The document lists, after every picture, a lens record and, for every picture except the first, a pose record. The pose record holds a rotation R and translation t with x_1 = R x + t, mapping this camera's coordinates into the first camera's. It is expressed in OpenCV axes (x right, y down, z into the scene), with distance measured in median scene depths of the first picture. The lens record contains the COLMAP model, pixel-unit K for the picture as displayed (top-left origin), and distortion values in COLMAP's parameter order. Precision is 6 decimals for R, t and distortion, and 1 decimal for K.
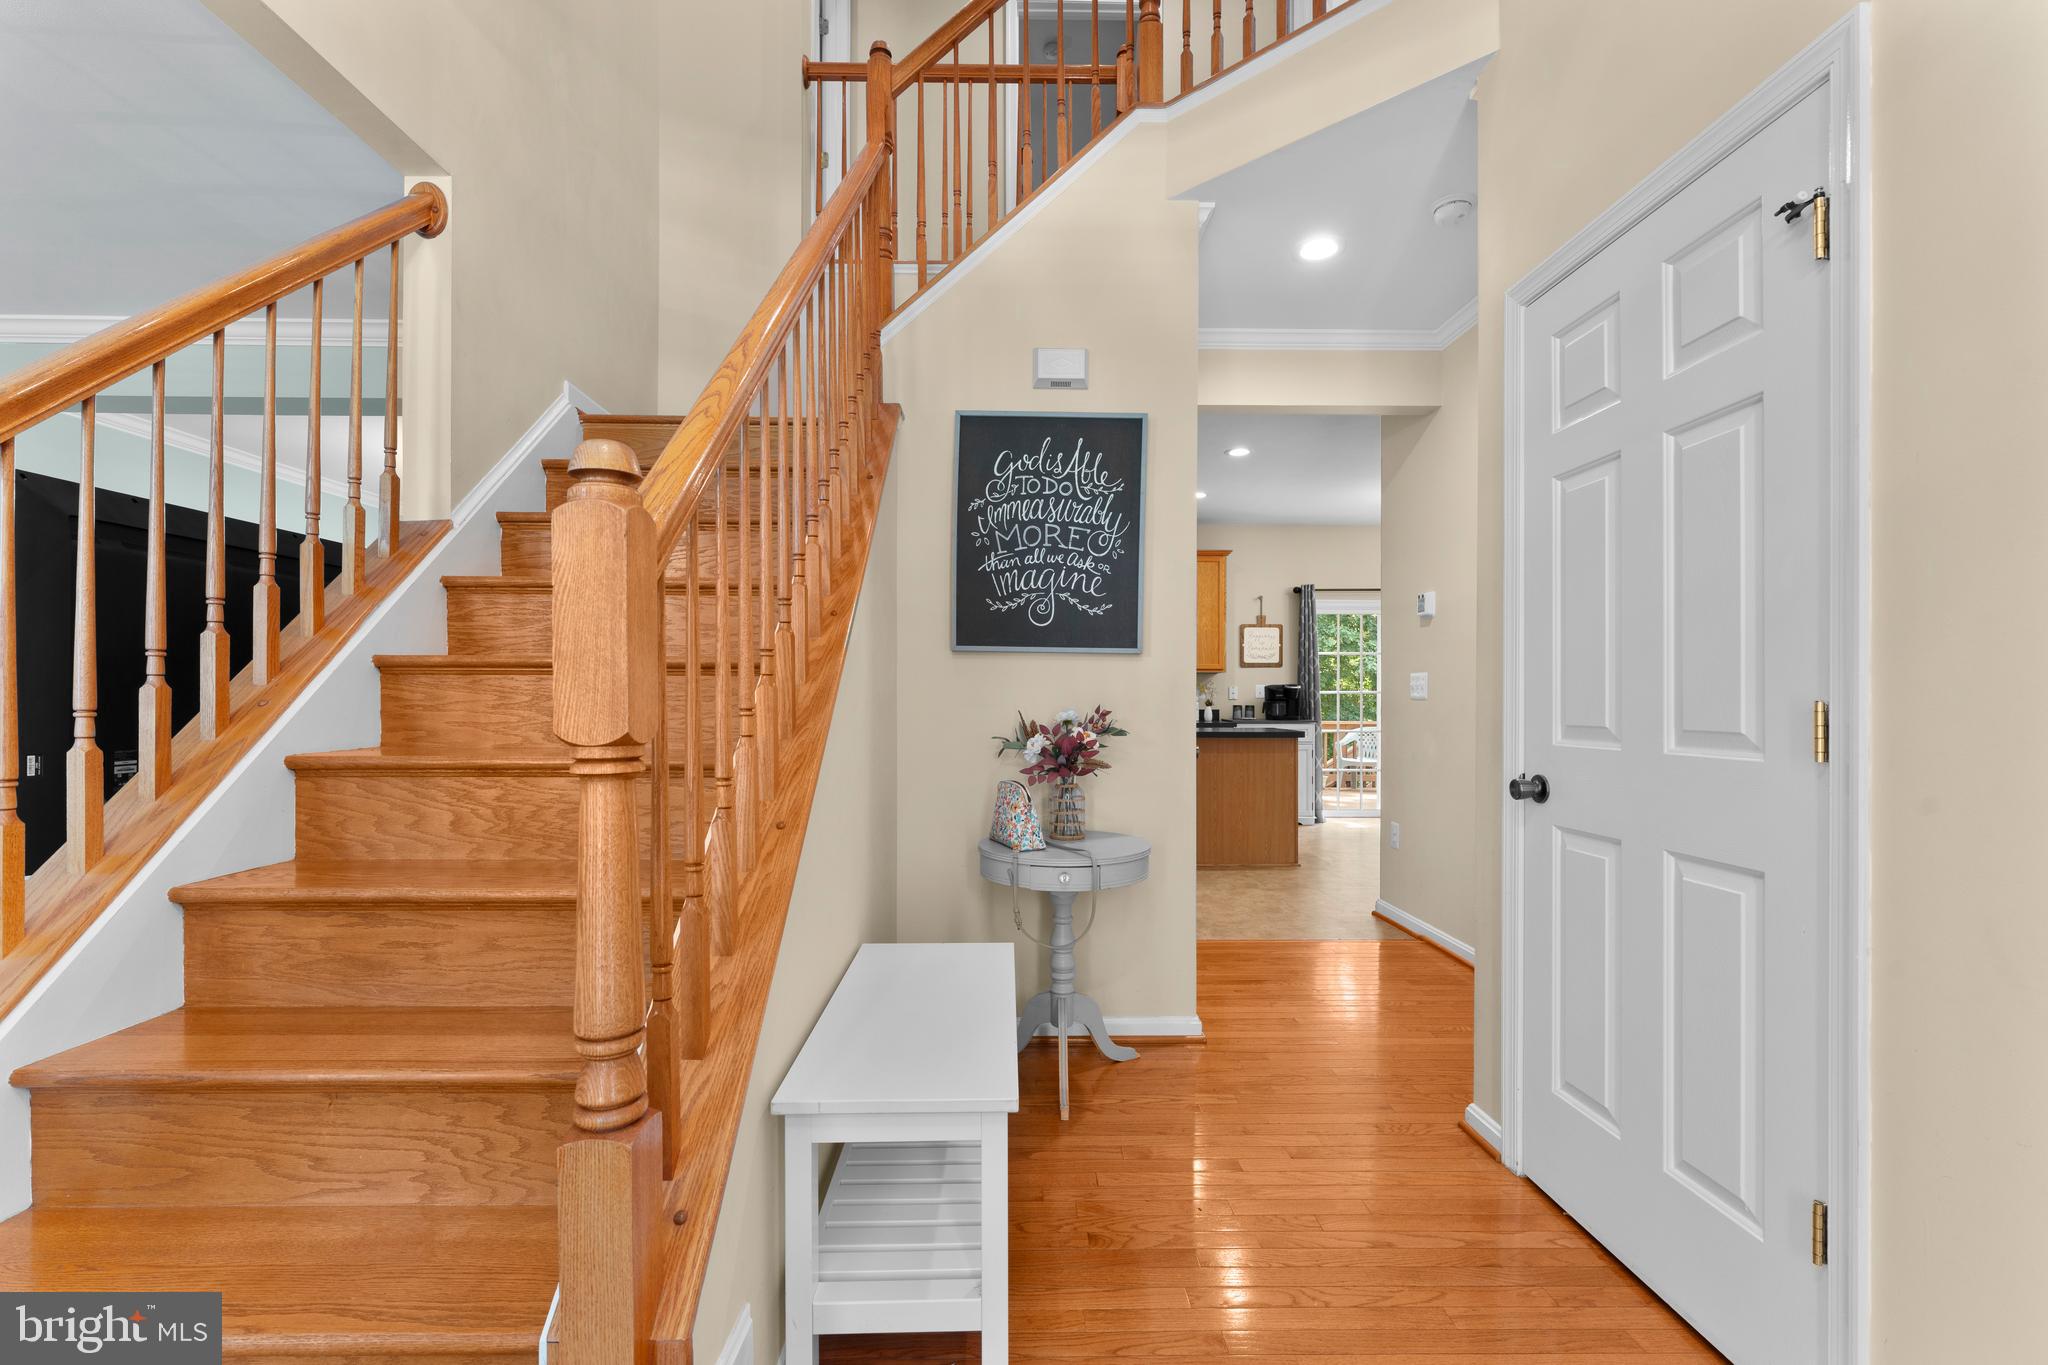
lens RADIAL K [[871.5, 0, 1020.7], [0, 871.5, 701.6], [0, 0, 1]] dist [0.000095, -0.000297]
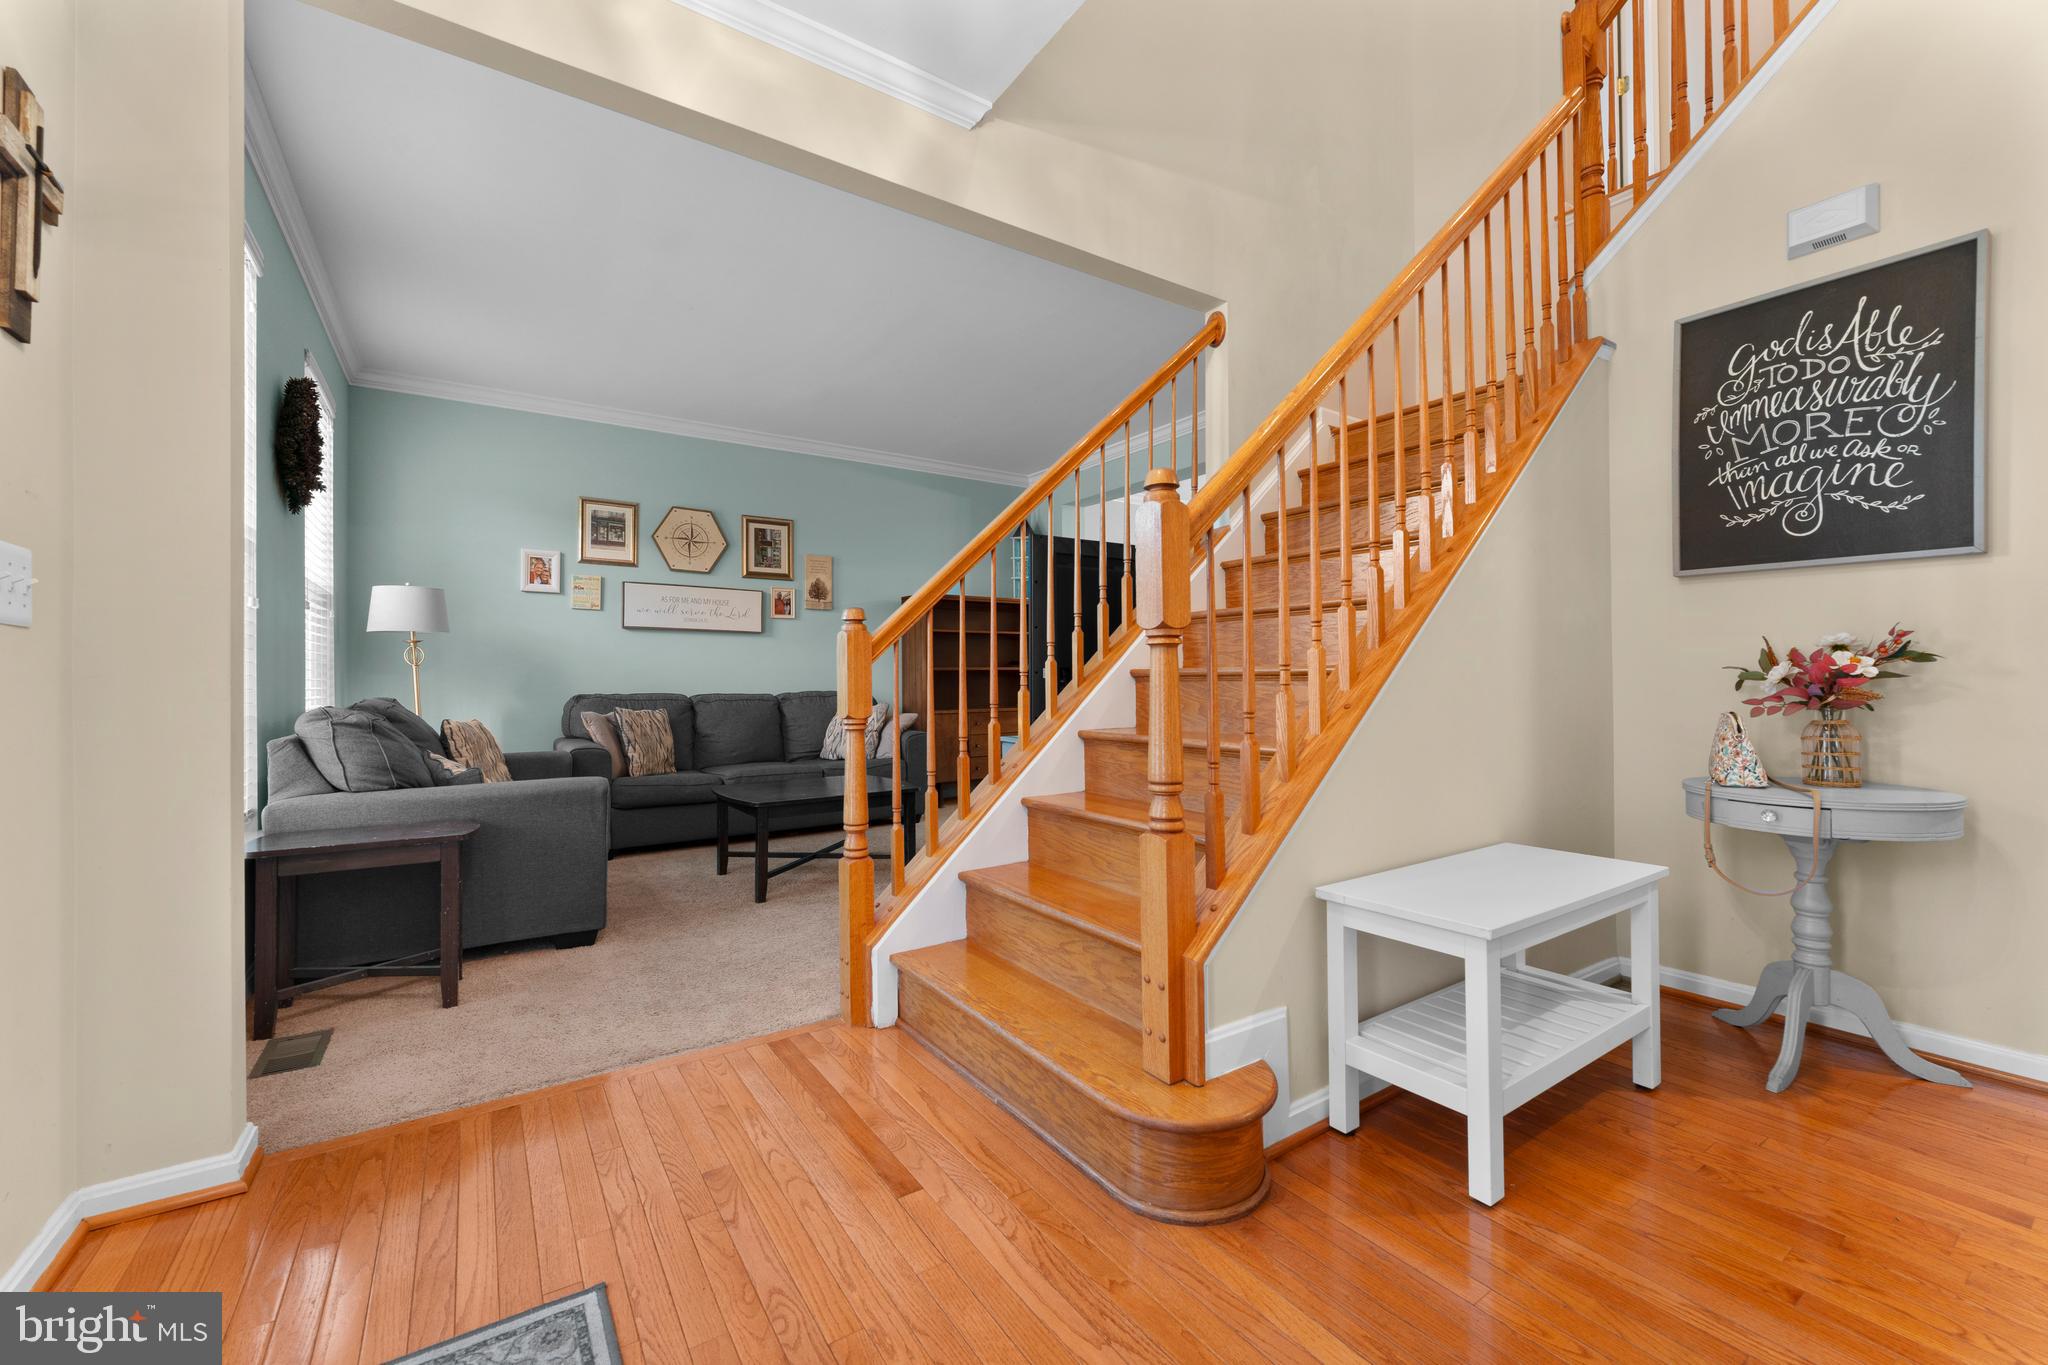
lens RADIAL K [[816.2, 0, 1019.1], [0, 816.2, 683.7], [0, 0, 1]] dist [-0.000887, -0.000534]
pose [[0.541816, -0.001652, -0.840495, 0.279029], [0.003025, 0.999995, -0.000016, 0.055307], [0.840491, -0.002534, 0.541819, -0.071613]]
